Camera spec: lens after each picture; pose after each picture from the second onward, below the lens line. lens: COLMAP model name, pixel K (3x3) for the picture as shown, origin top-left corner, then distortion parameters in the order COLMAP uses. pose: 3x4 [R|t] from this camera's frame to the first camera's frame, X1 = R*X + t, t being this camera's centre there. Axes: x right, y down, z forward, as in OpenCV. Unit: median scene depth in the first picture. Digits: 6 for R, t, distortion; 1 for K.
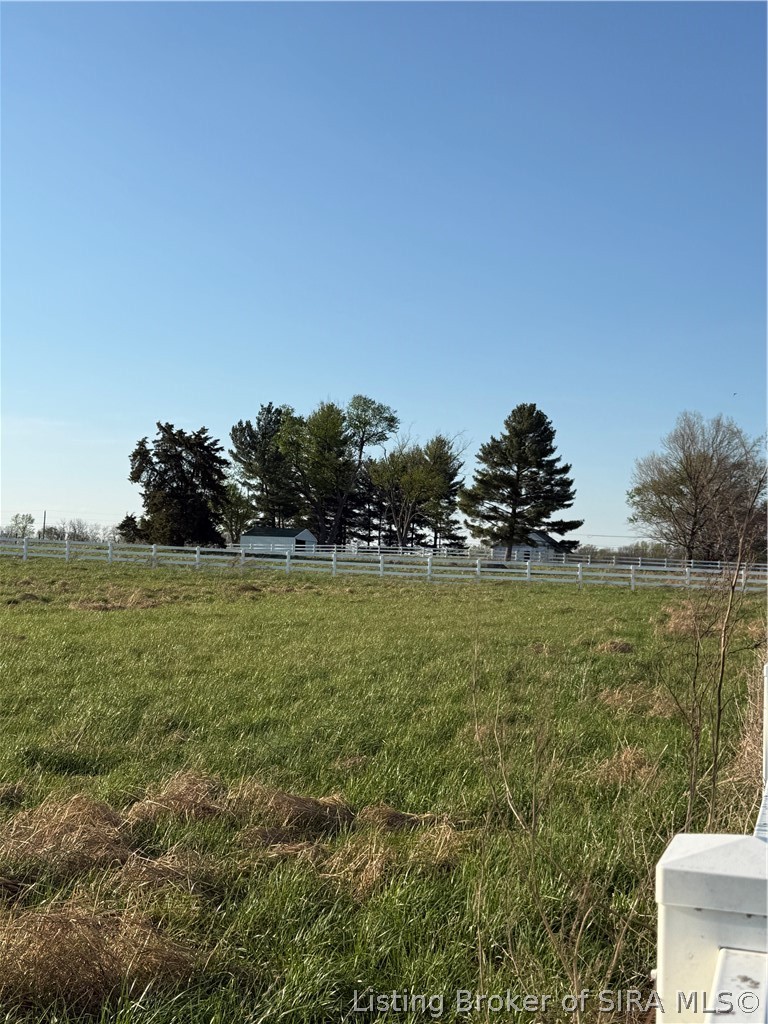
lens RADIAL K [[1254.2, 0, 384.0], [0, 1254.2, 511.5], [0, 0, 1]] dist [0.004194, 0.000000]
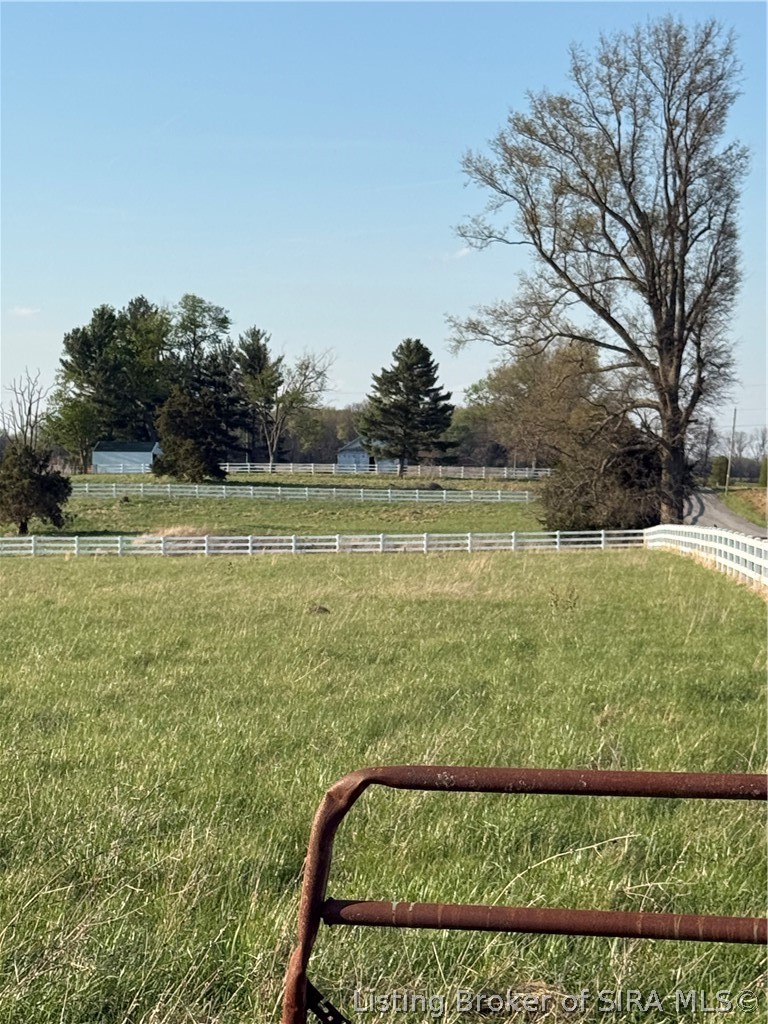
lens RADIAL K [[2542.2, 0, 384.4], [0, 2542.2, 512.4], [0, 0, 1]] dist [0.083755, 0.000000]
pose [[0.975203, -0.033678, 0.218733, -0.431642], [0.017062, 0.996853, 0.077415, -0.108516], [-0.220652, -0.071763, 0.972709, -1.295845]]
